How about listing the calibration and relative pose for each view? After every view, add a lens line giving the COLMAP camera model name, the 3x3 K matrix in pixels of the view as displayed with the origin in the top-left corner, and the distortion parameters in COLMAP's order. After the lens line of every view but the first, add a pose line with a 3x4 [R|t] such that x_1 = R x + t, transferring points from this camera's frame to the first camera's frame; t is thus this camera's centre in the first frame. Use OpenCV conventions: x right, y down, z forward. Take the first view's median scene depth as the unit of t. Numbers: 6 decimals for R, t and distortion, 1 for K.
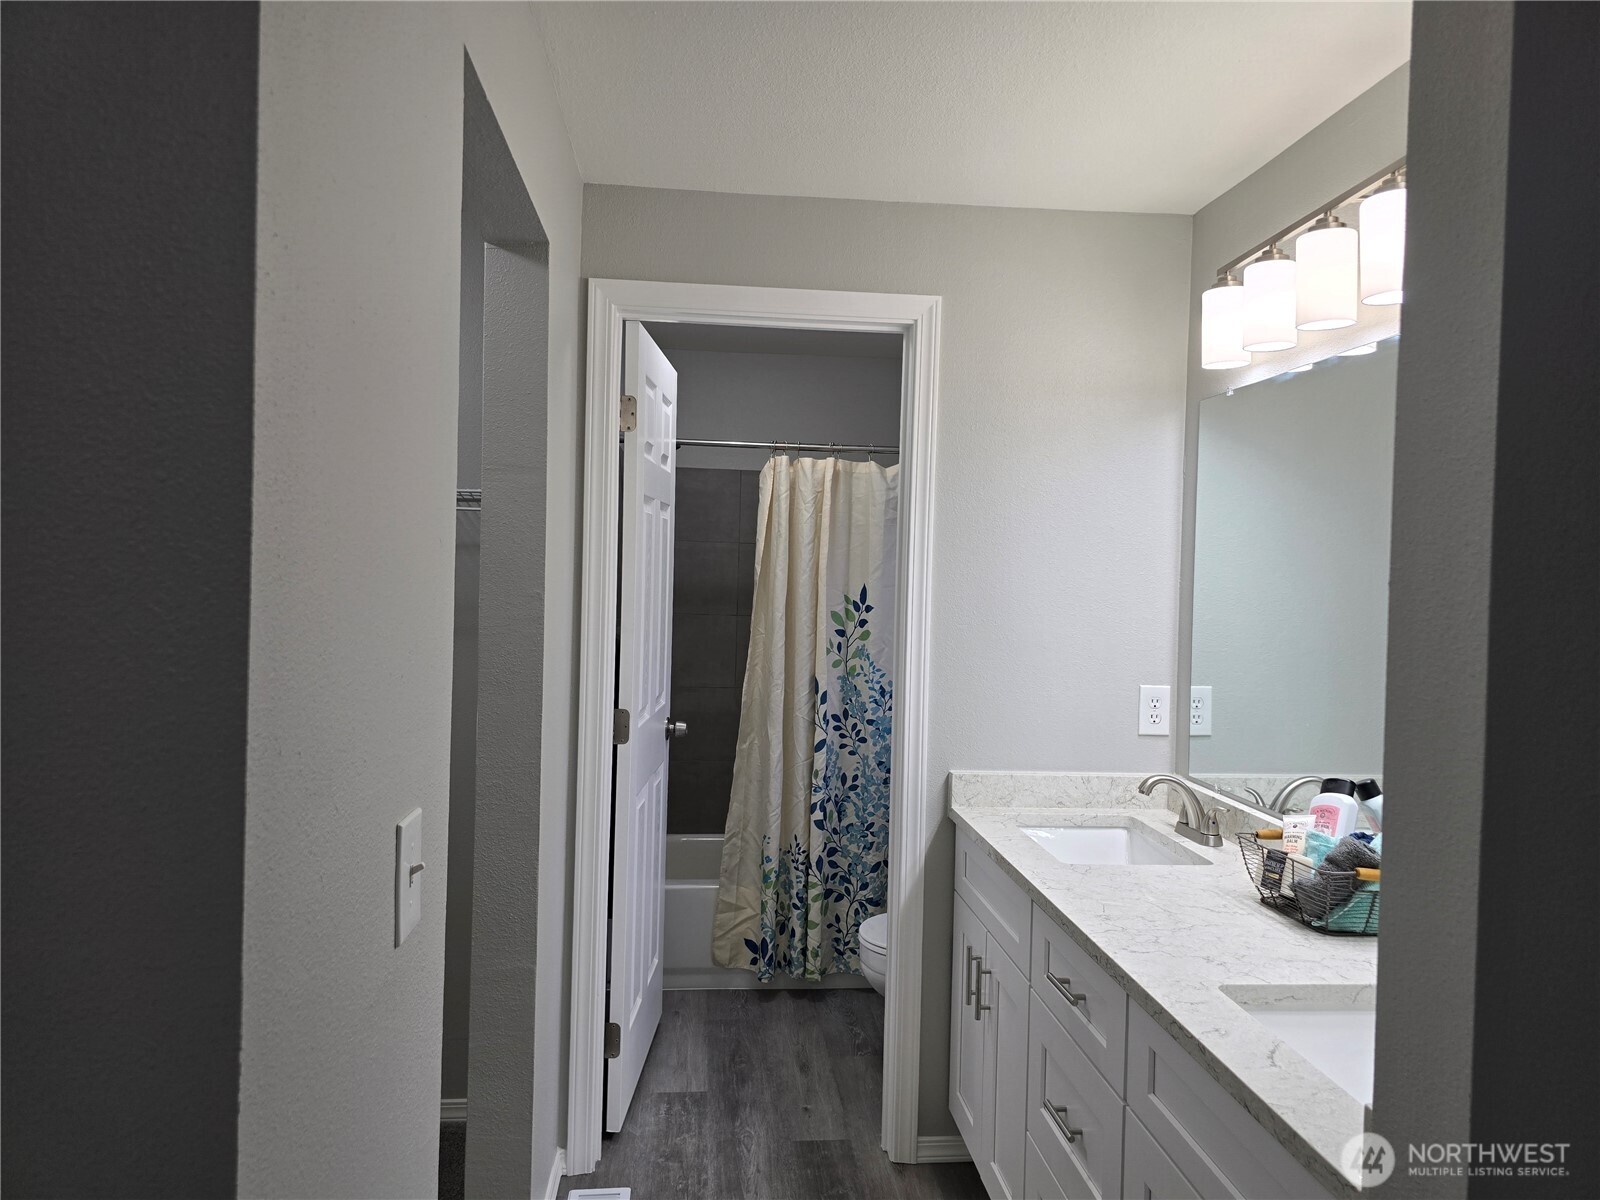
lens RADIAL K [[1073.6, 0, 799.2], [0, 1073.6, 595.7], [0, 0, 1]] dist [0.031867, -0.003185]
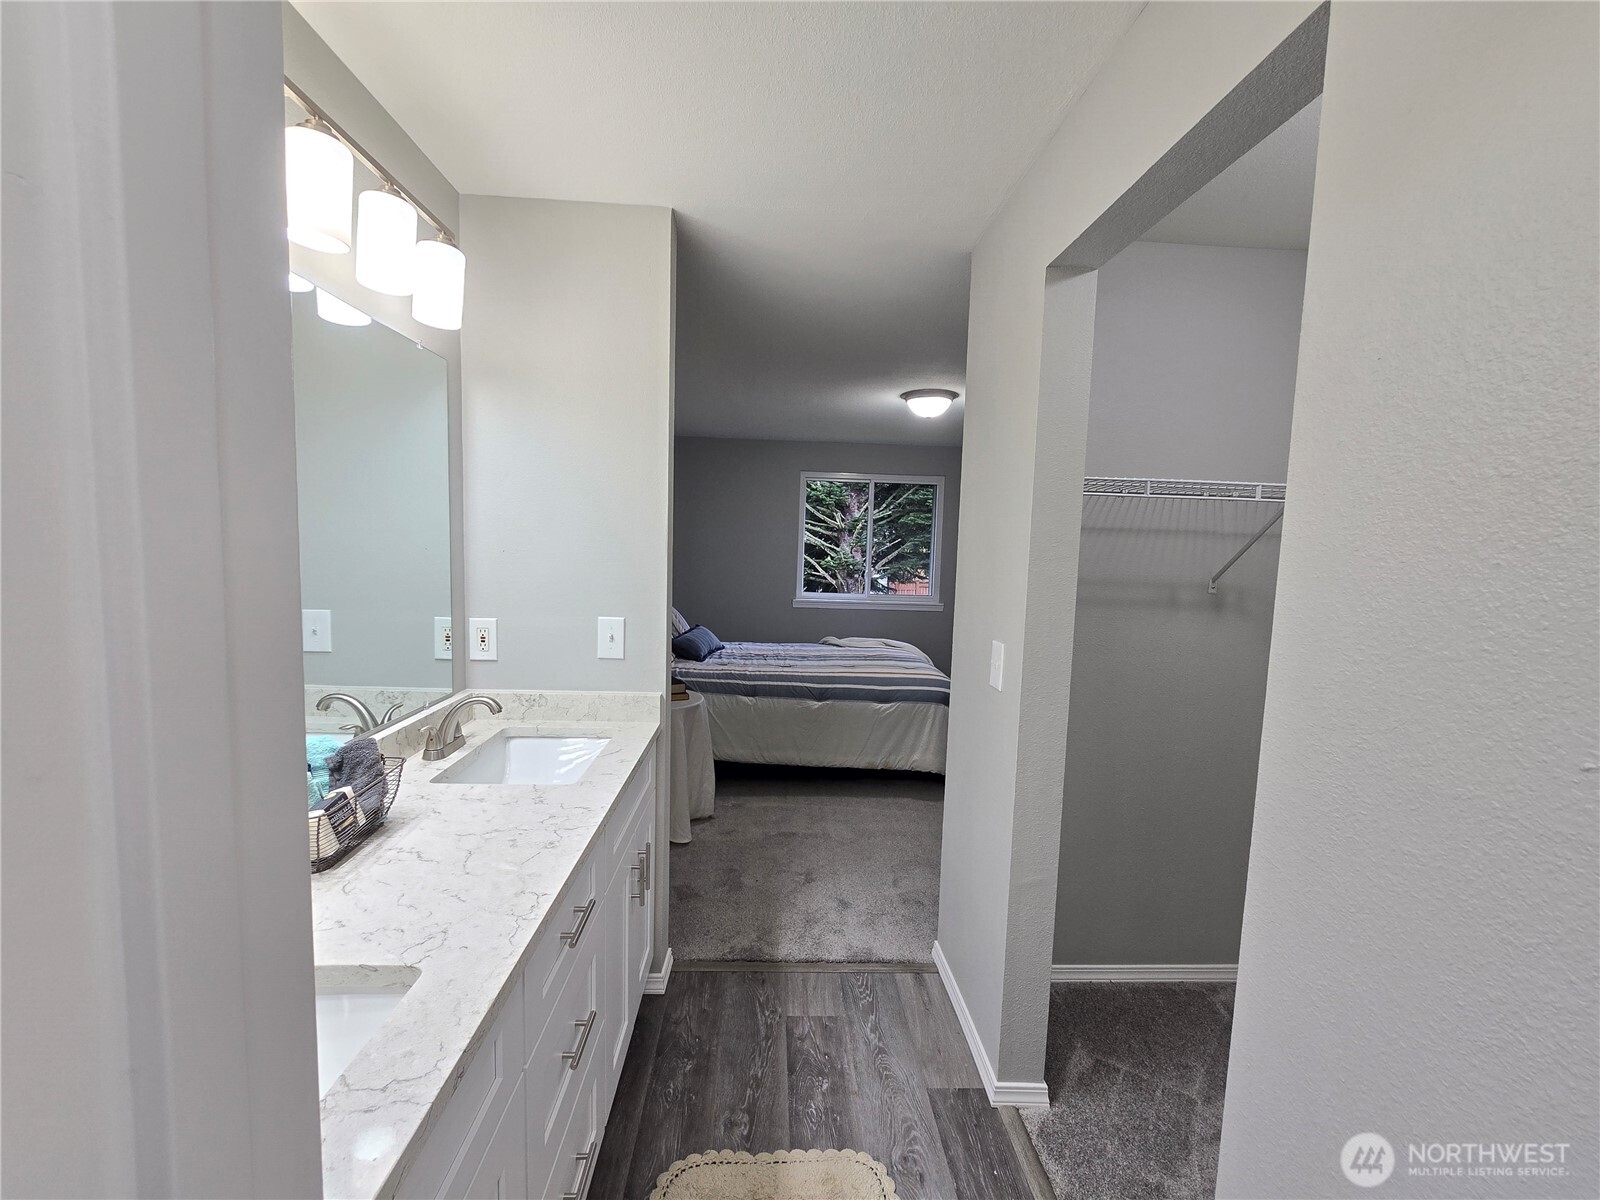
lens RADIAL K [[652.1, 0, 798.6], [0, 652.1, 600.4], [0, 0, 1]] dist [0.001418, -0.000031]
pose [[-0.998174, -0.044021, 0.041355, 0.033285], [-0.039796, 0.994396, 0.097944, -0.002786], [-0.045435, 0.096119, -0.994332, 1.582278]]
